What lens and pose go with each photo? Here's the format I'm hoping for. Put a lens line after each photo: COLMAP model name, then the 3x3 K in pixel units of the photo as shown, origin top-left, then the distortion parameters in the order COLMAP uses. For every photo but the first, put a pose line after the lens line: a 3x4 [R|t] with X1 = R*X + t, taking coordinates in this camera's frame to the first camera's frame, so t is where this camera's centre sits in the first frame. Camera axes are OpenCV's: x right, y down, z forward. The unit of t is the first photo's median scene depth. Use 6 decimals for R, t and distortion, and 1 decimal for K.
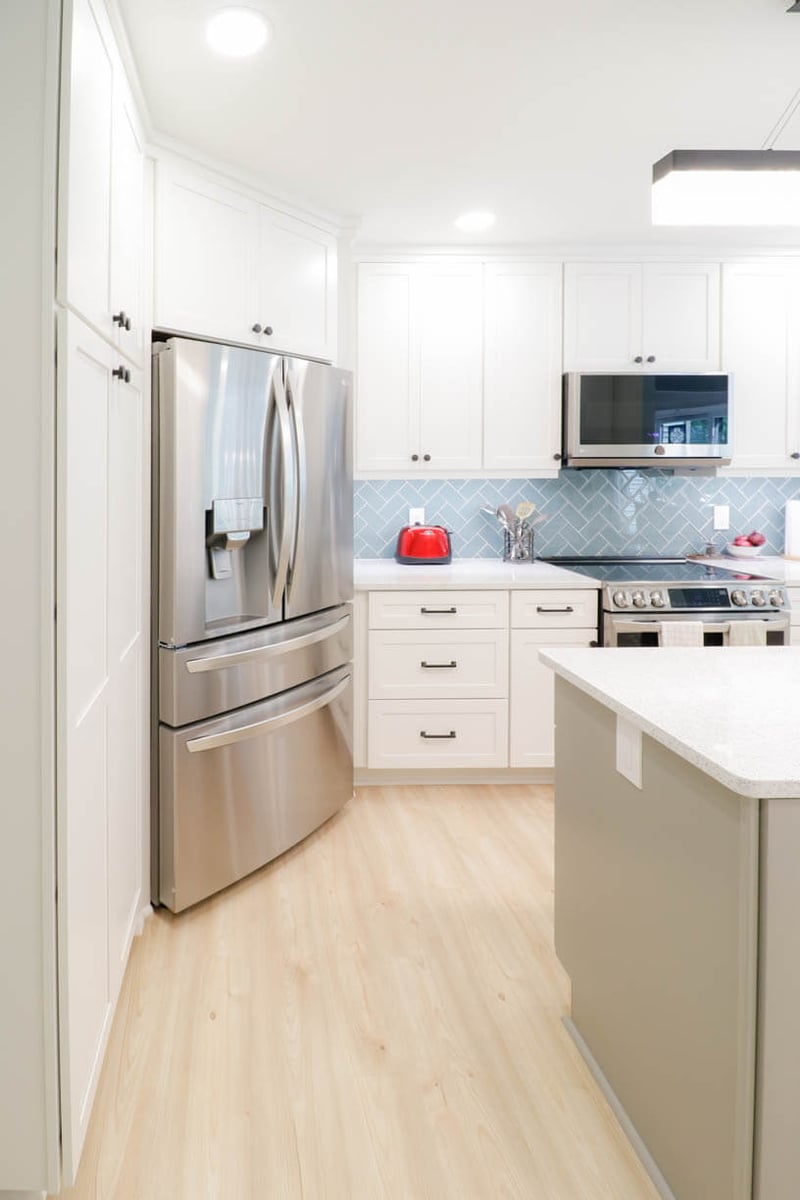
lens RADIAL K [[609.2, 0, 253.0], [0, 609.2, 474.5], [0, 0, 1]] dist [0.000202, -0.000142]
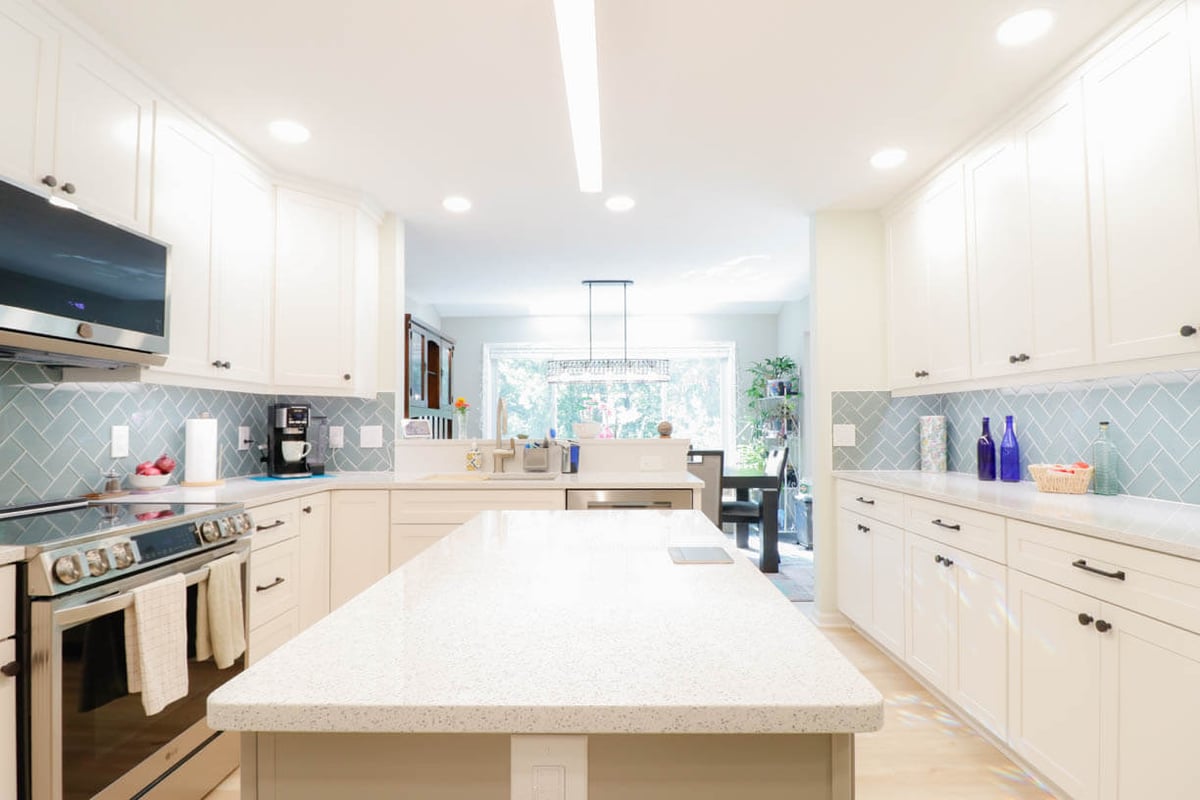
lens RADIAL K [[579.6, 0, 611.3], [0, 579.6, 425.3], [0, 0, 1]] dist [0.003773, -0.010930]
pose [[0.012578, 0.004868, 0.999909, 0.065245], [0.010875, 0.999928, -0.005004, 0.070223], [-0.999862, 0.010937, 0.012524, 0.436002]]
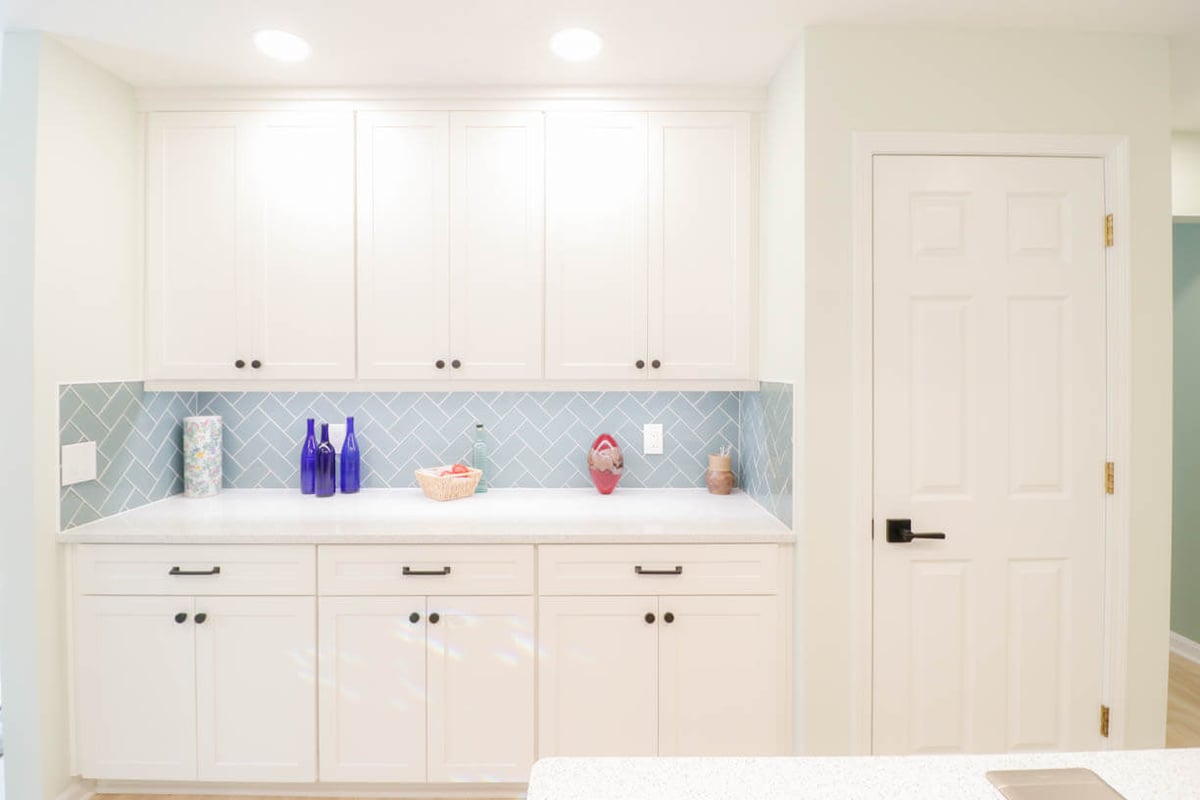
lens RADIAL K [[526.3, 0, 609.1], [0, 526.3, 381.4], [0, 0, 1]] dist [-0.010662, -0.000753]
pose [[-0.999919, 0.007612, 0.010223, 0.677951], [0.007753, 0.999875, 0.013815, -0.007222], [-0.010117, 0.013893, -0.999852, 0.555451]]
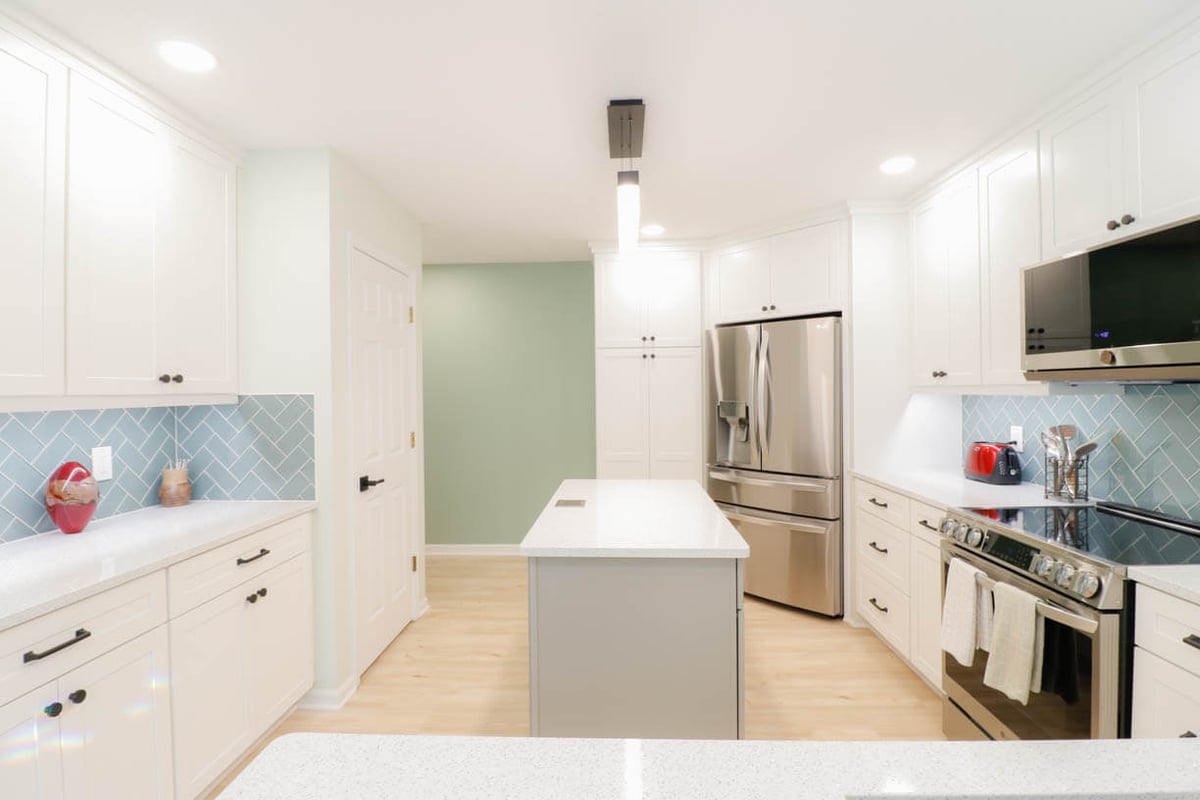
lens RADIAL K [[579.6, 0, 601.7], [0, 579.6, 395.9], [0, 0, 1]] dist [0.003773, -0.010930]
pose [[-0.051907, 0.016567, -0.998514, 1.349113], [0.003486, 0.999859, 0.016409, -0.008561], [0.998646, -0.002629, -0.051958, 0.467092]]
